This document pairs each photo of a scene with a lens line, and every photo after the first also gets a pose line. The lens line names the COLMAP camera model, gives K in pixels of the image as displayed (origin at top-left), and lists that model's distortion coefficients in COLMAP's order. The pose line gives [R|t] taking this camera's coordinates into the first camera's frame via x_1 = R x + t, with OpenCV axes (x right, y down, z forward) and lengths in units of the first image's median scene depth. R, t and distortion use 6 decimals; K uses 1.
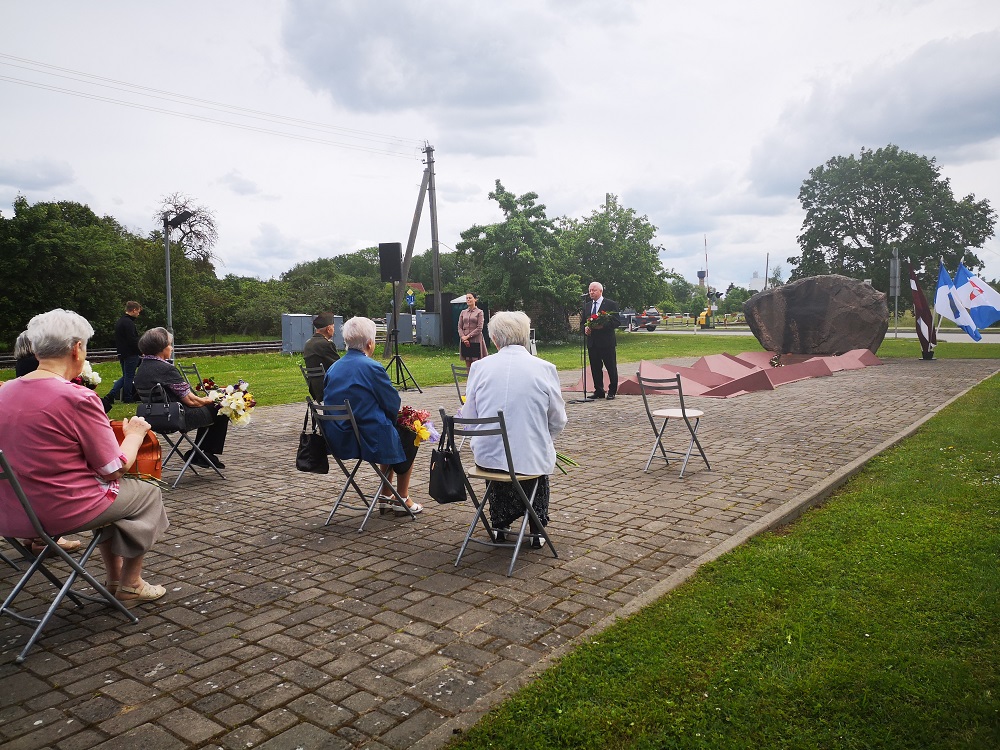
lens RADIAL K [[777.3, 0, 500.0], [0, 777.3, 375.0], [0, 0, 1]] dist [0.043721, -0.053083]
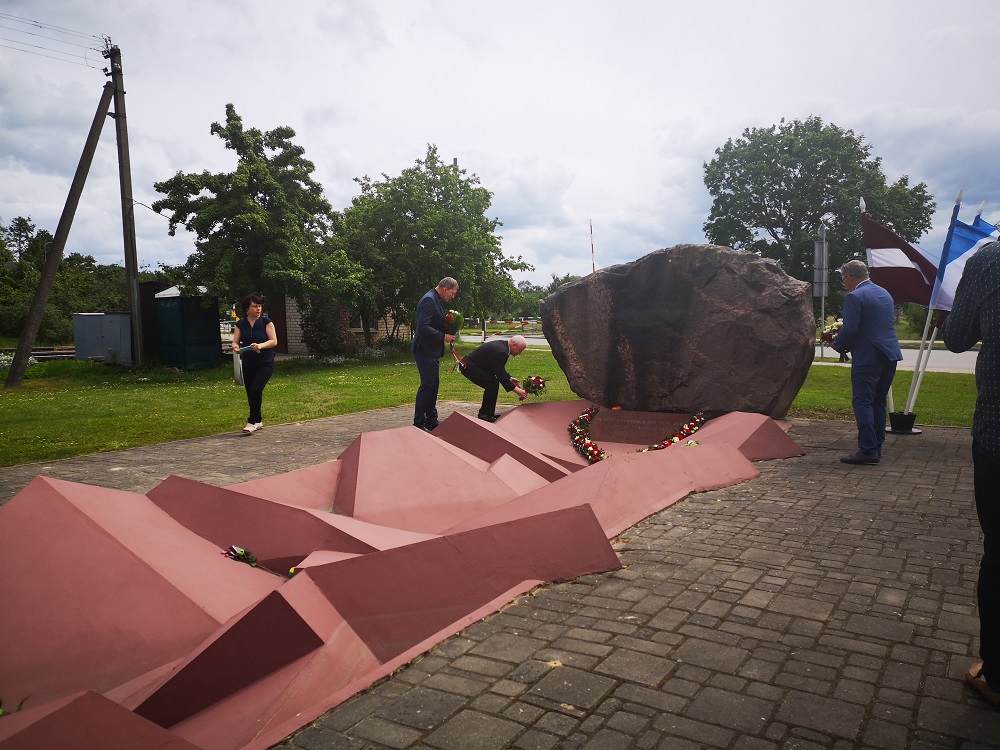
lens RADIAL K [[776.7, 0, 500.0], [0, 776.7, 375.0], [0, 0, 1]] dist [0.030754, -0.007577]
pose [[0.996262, 0.004974, 0.086243, 0.164651], [-0.004939, 0.999988, -0.000617, -0.029613], [-0.086245, 0.000189, 0.996274, 0.338485]]
